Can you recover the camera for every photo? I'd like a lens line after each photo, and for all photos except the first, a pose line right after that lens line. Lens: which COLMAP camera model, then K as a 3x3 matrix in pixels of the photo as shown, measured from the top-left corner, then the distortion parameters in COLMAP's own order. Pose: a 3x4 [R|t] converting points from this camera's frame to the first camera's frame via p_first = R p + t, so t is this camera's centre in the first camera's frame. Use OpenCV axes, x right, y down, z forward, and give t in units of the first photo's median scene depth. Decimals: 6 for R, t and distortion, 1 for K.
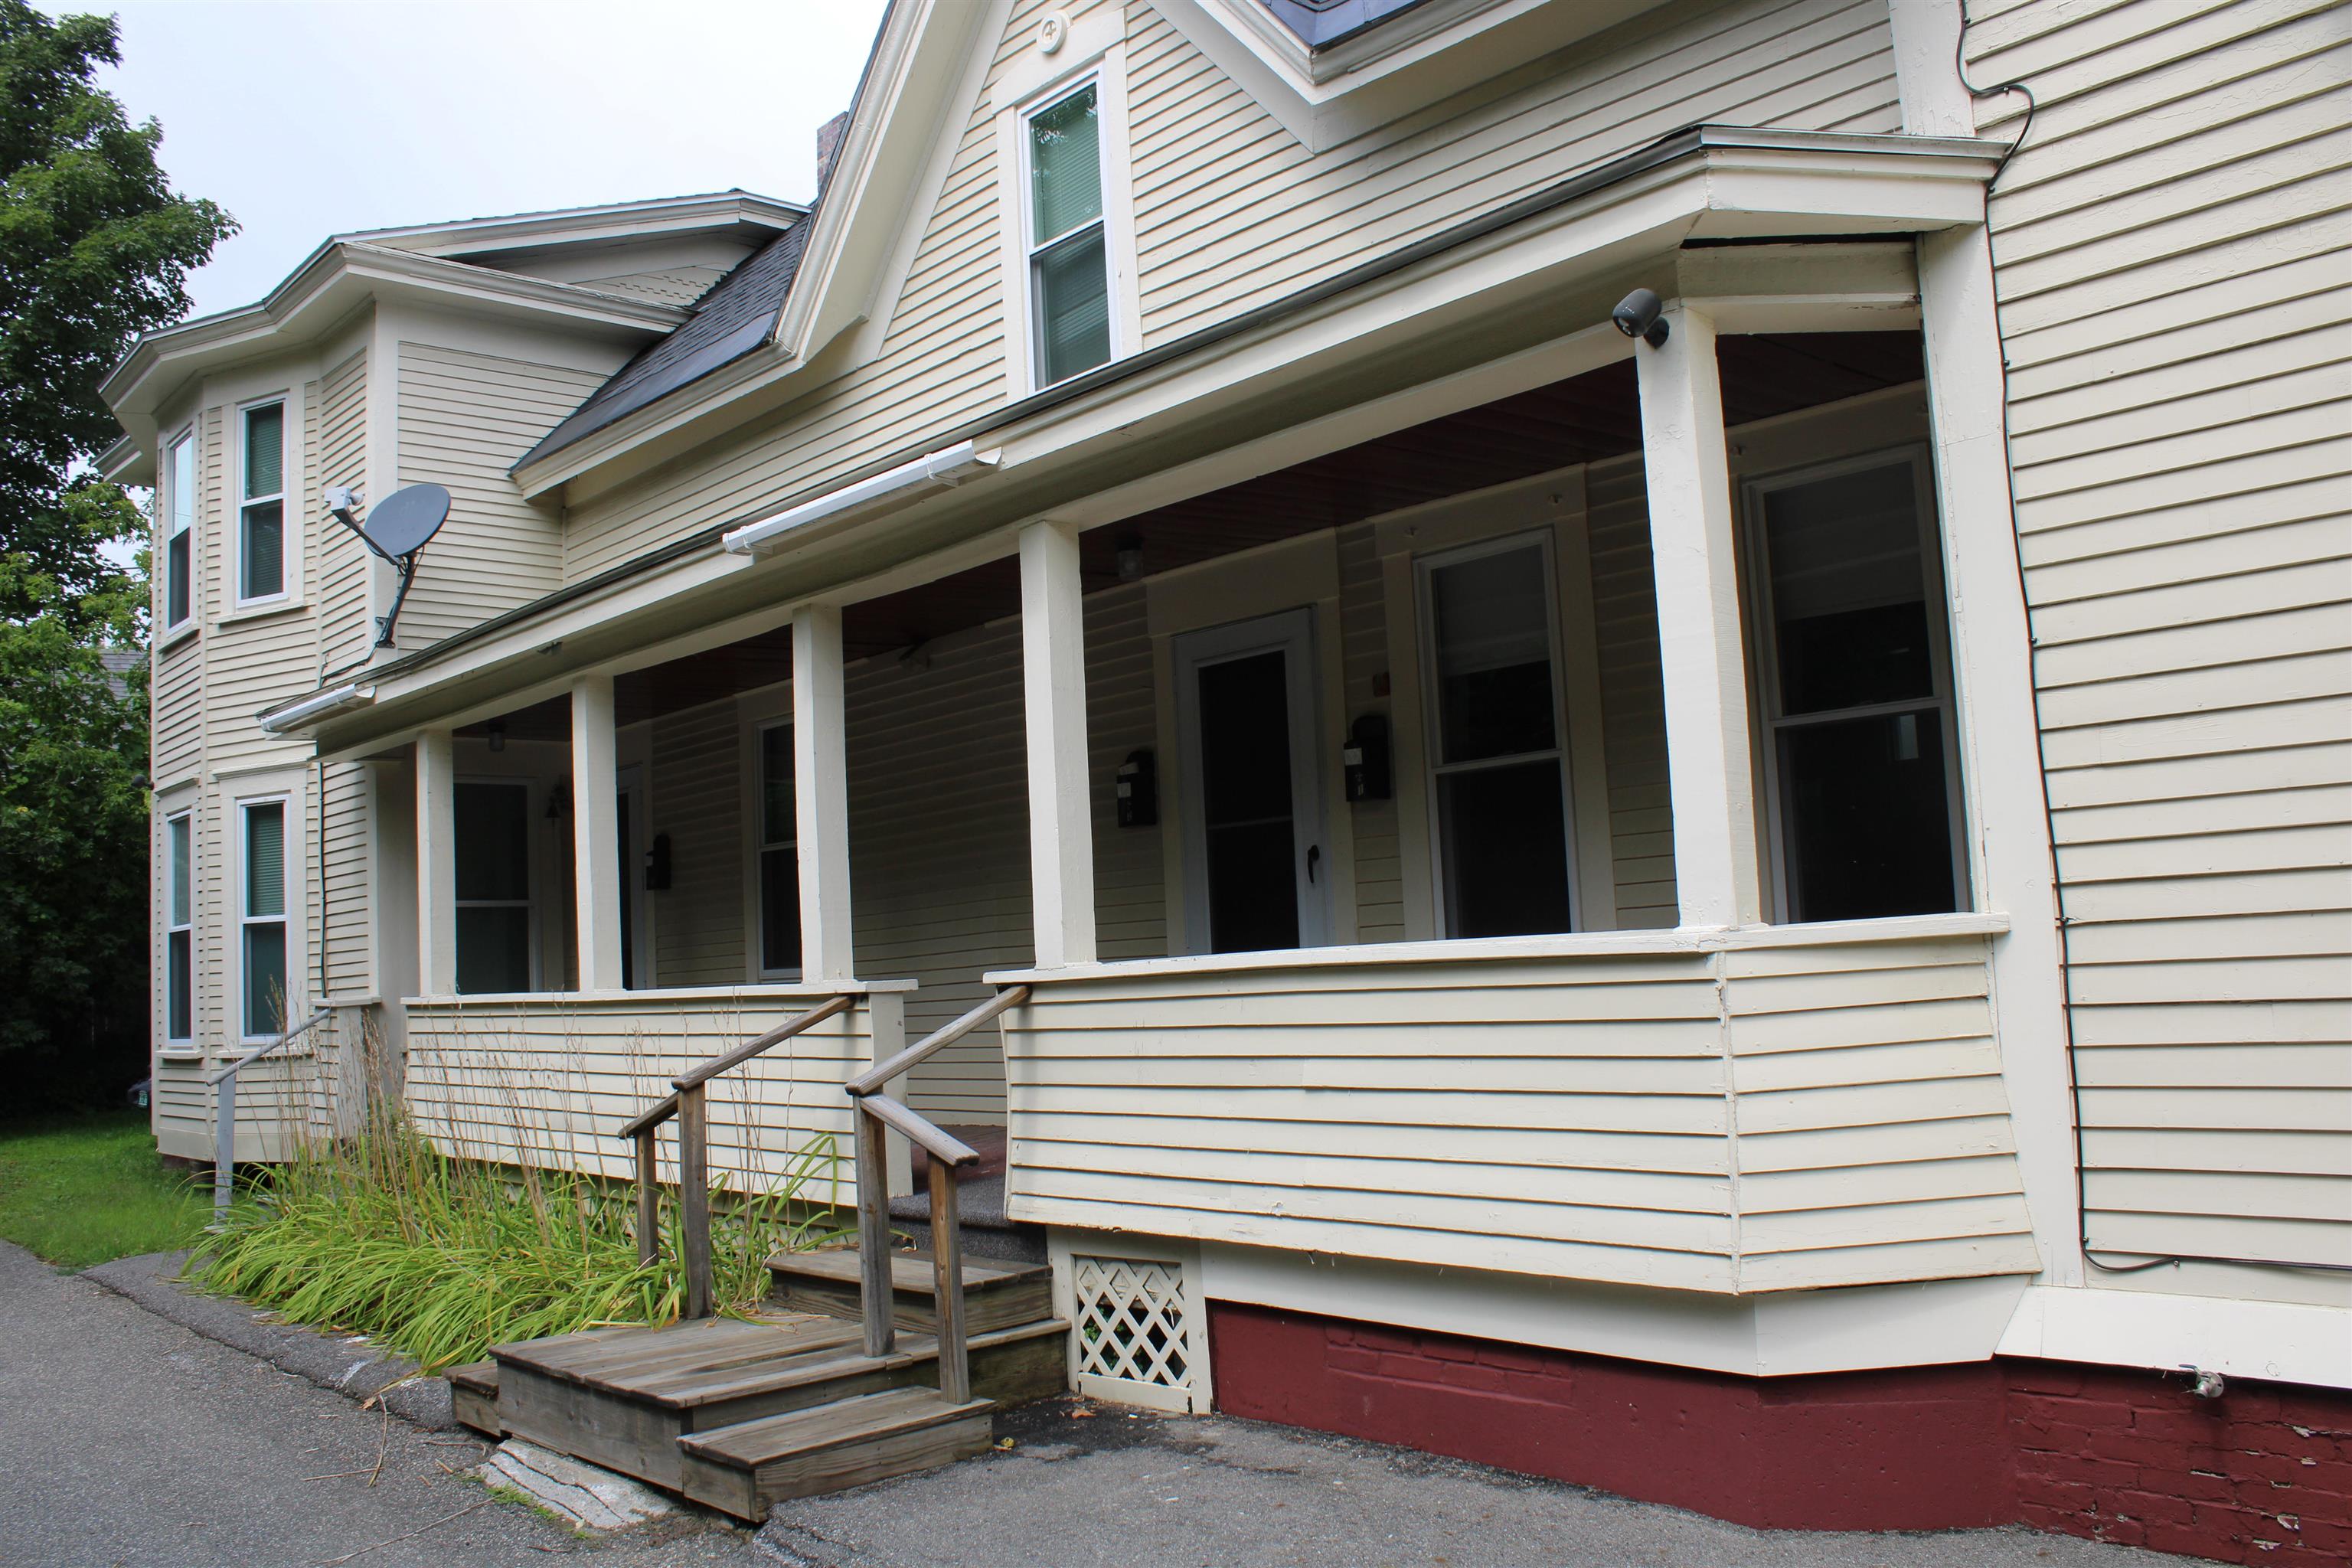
lens RADIAL K [[1975.6, 0, 1171.9], [0, 1975.6, 789.7], [0, 0, 1]] dist [-0.171858, 0.172131]
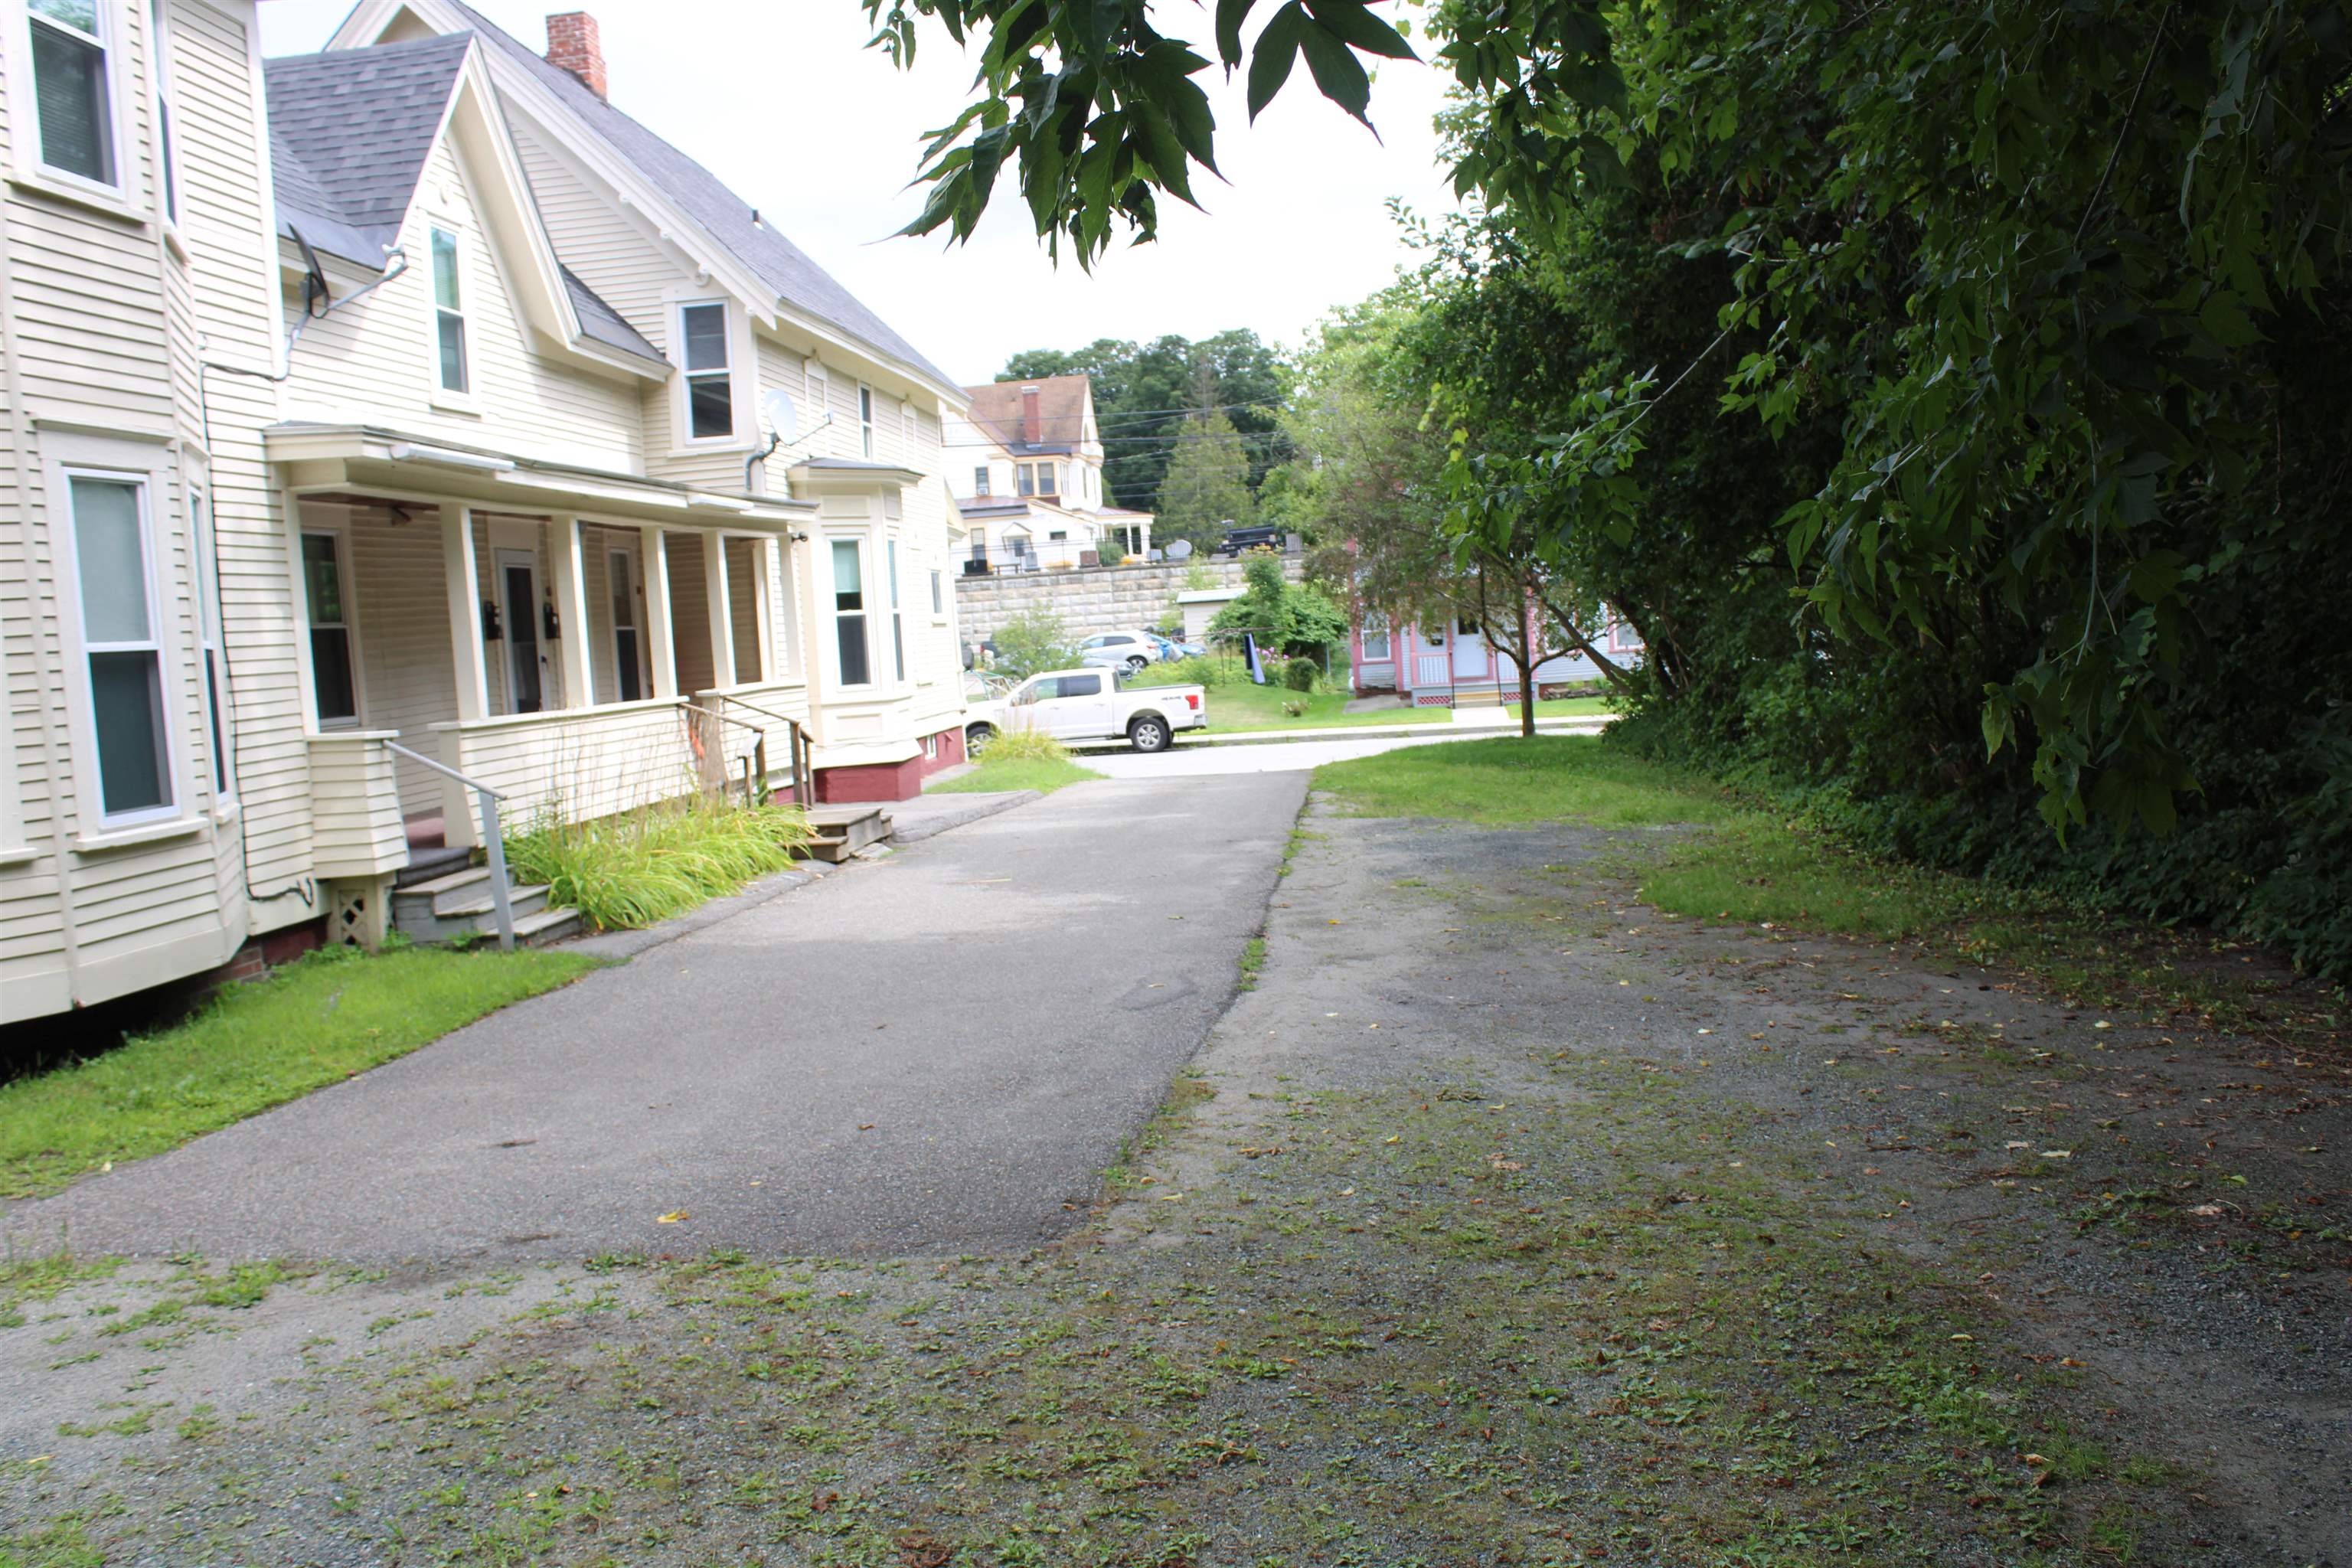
lens RADIAL K [[2106.2, 0, 1176.0], [0, 2106.2, 784.0], [0, 0, 1]] dist [-0.151156, 0.168088]
pose [[-0.657391, 0.047861, 0.752028, -1.280751], [0.043048, 0.998736, -0.025931, 0.151458], [-0.752319, 0.015327, -0.658621, 1.190121]]
